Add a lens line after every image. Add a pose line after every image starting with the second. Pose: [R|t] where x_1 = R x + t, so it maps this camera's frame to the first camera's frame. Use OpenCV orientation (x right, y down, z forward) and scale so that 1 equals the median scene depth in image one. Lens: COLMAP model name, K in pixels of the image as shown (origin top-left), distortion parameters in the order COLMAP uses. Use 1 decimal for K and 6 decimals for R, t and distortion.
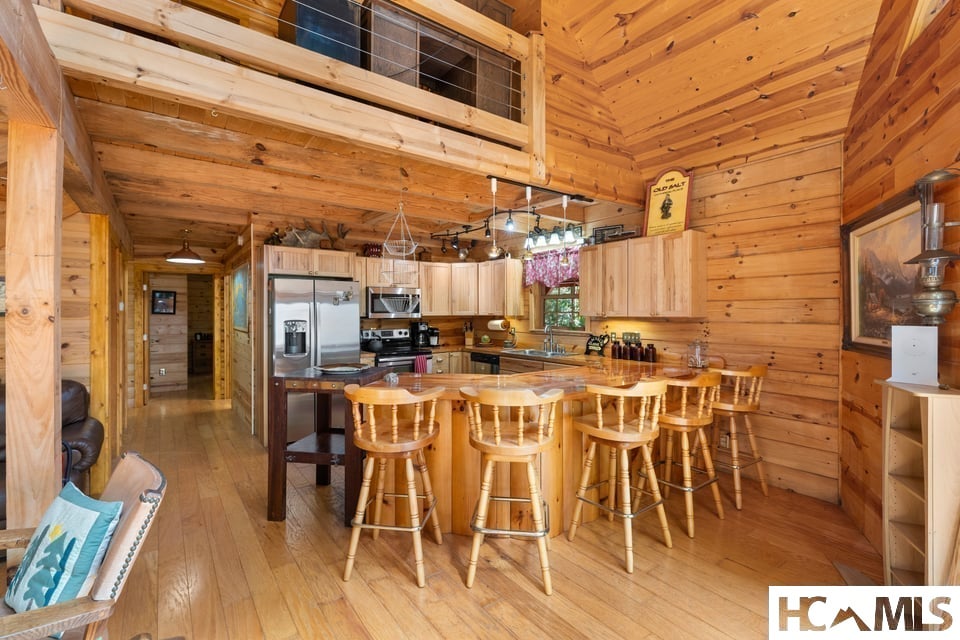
lens RADIAL K [[434.3, 0, 476.6], [0, 434.3, 313.3], [0, 0, 1]] dist [0.002855, 0.000703]
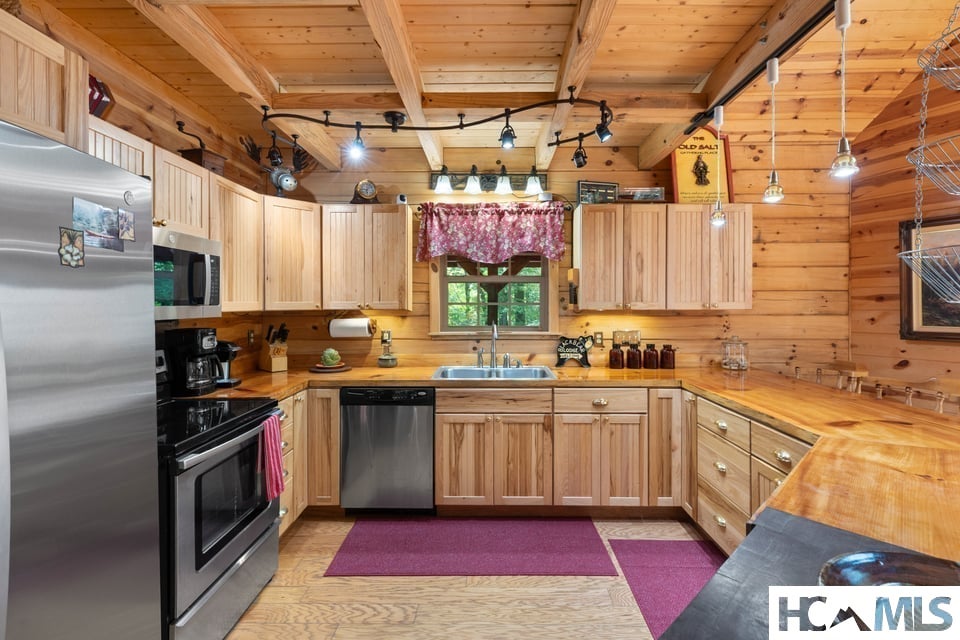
lens RADIAL K [[434.3, 0, 489.1], [0, 434.3, 304.1], [0, 0, 1]] dist [0.002855, 0.000703]
pose [[0.598692, 0.001526, 0.800978, -0.462809], [0.001894, 0.999993, -0.003321, 0.000136], [-0.800977, 0.003506, 0.598685, 0.902451]]
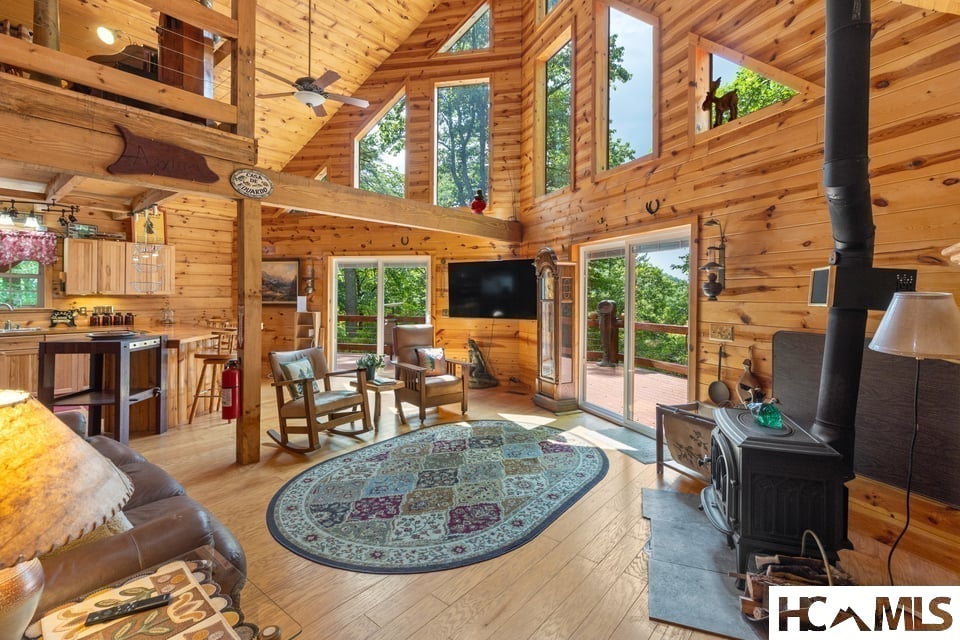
lens RADIAL K [[434.3, 0, 476.1], [0, 434.3, 291.7], [0, 0, 1]] dist [0.002855, 0.000703]
pose [[-0.241651, 0.002229, 0.970361, -1.538636], [-0.001607, 0.999995, -0.002697, -0.000349], [-0.970362, -0.002211, -0.241646, 0.228484]]
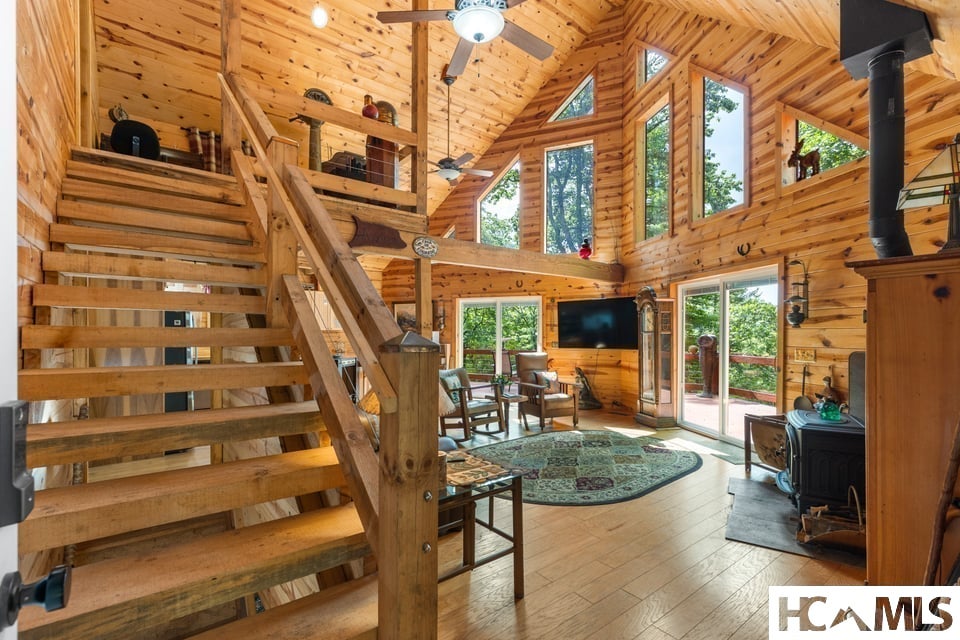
lens RADIAL K [[434.3, 0, 476.0], [0, 434.3, 334.3], [0, 0, 1]] dist [0.002855, 0.000703]
pose [[-0.036659, -0.001807, 0.999326, -1.823287], [0.003276, 0.999993, 0.001929, 0.025512], [-0.999322, 0.003345, -0.036653, 0.362507]]
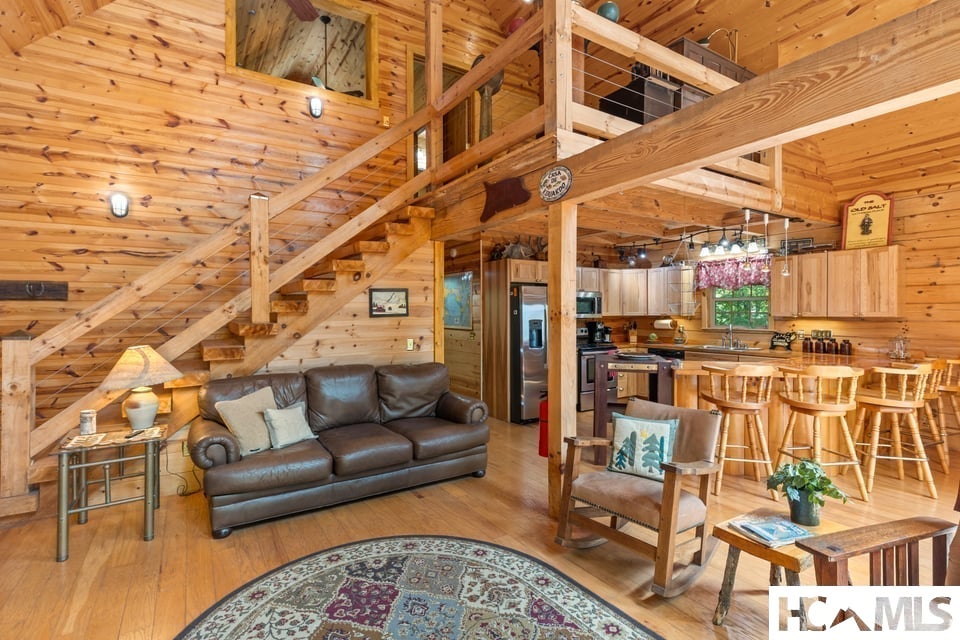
lens RADIAL K [[461.3, 0, 478.4], [0, 461.3, 312.5], [0, 0, 1]] dist [0.015048, -0.003042]
pose [[0.997871, -0.001377, -0.065210, -0.587524], [0.001233, 0.999997, -0.002258, -0.002265], [0.065213, 0.002173, 0.997869, -0.374010]]
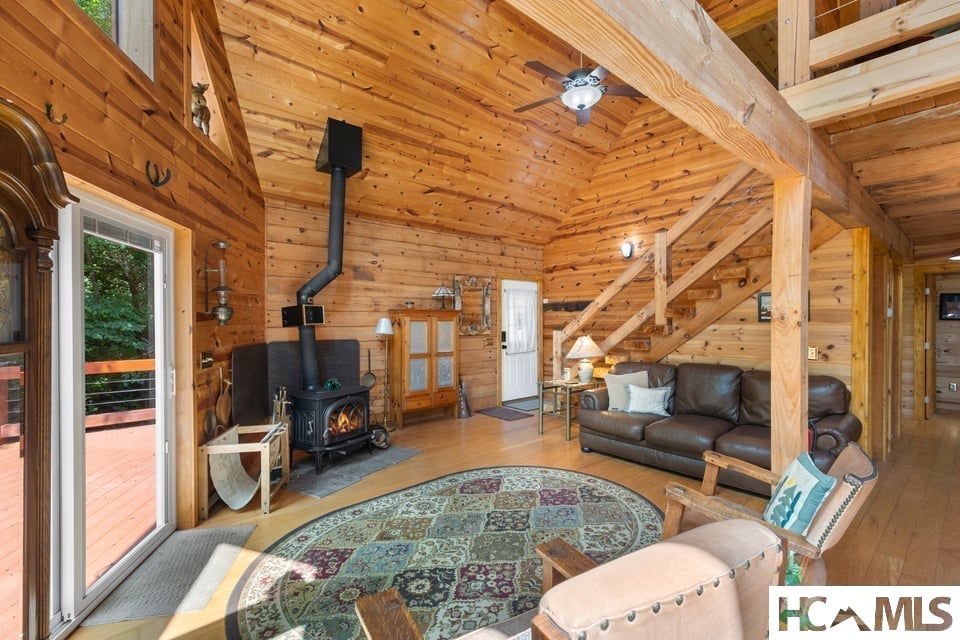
lens RADIAL K [[434.3, 0, 486.4], [0, 434.3, 323.3], [0, 0, 1]] dist [0.002855, 0.000703]
pose [[0.097348, 0.010974, -0.995190, 0.100320], [-0.001507, 0.999940, 0.010879, -0.000555], [0.995249, 0.000441, 0.097359, -0.023406]]
